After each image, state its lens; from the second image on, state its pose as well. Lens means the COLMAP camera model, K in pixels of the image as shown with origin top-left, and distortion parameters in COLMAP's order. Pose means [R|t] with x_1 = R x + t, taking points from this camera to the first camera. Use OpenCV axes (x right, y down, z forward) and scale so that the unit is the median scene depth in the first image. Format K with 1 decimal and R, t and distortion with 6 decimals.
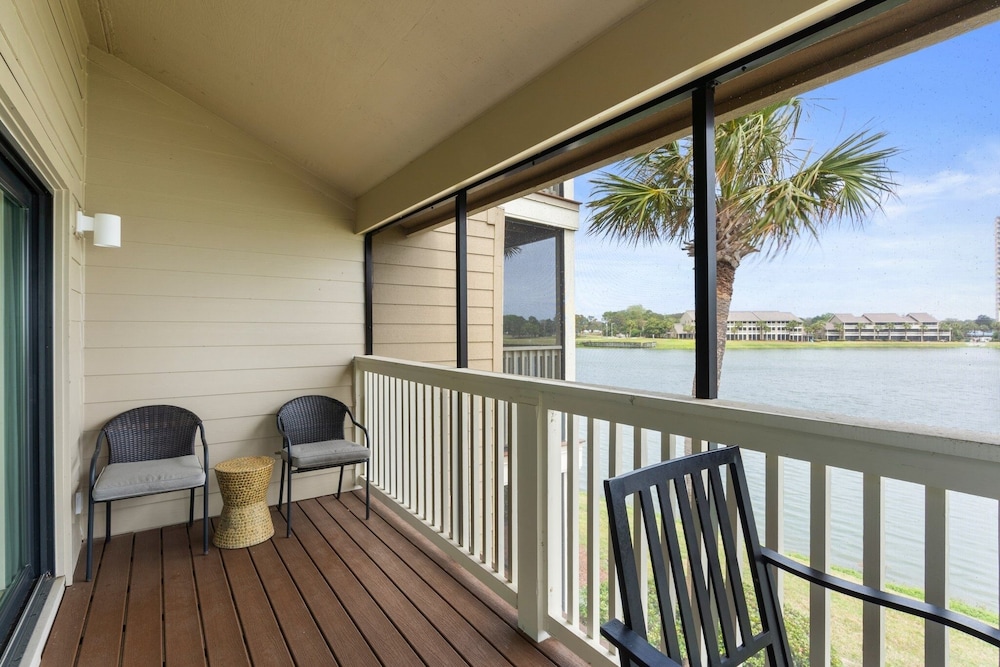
lens RADIAL K [[497.1, 0, 495.4], [0, 497.1, 328.9], [0, 0, 1]] dist [0.000378, -0.000005]
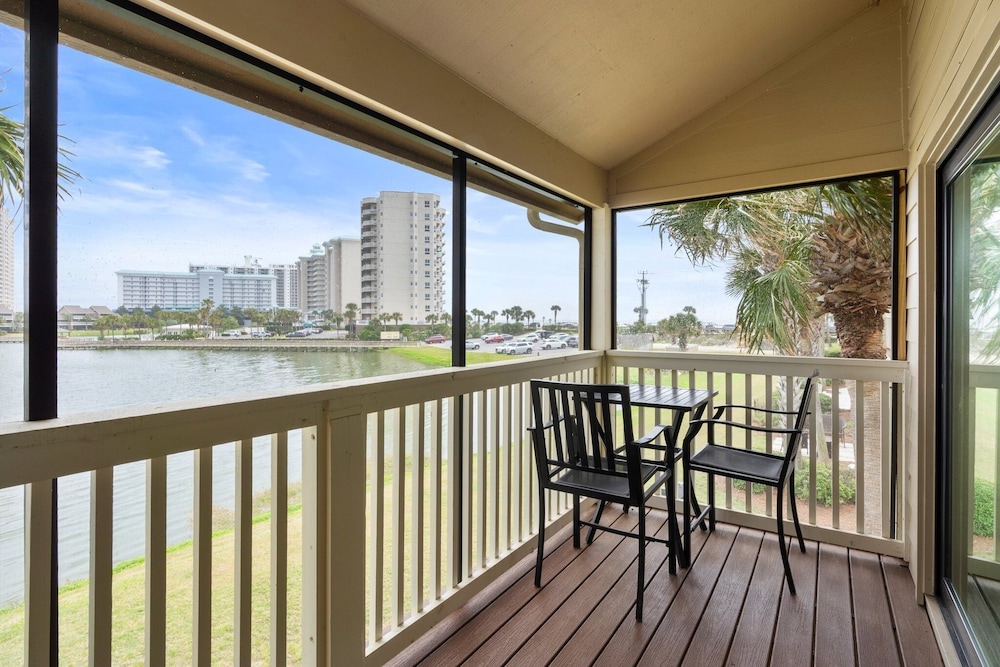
lens RADIAL K [[484.2, 0, 498.9], [0, 484.2, 322.9], [0, 0, 1]] dist [-0.002129, -0.000040]
pose [[-0.362779, -0.007813, 0.931842, -0.567800], [0.004730, 0.999937, 0.010226, -0.001479], [-0.931863, 0.008117, -0.362719, 0.830077]]
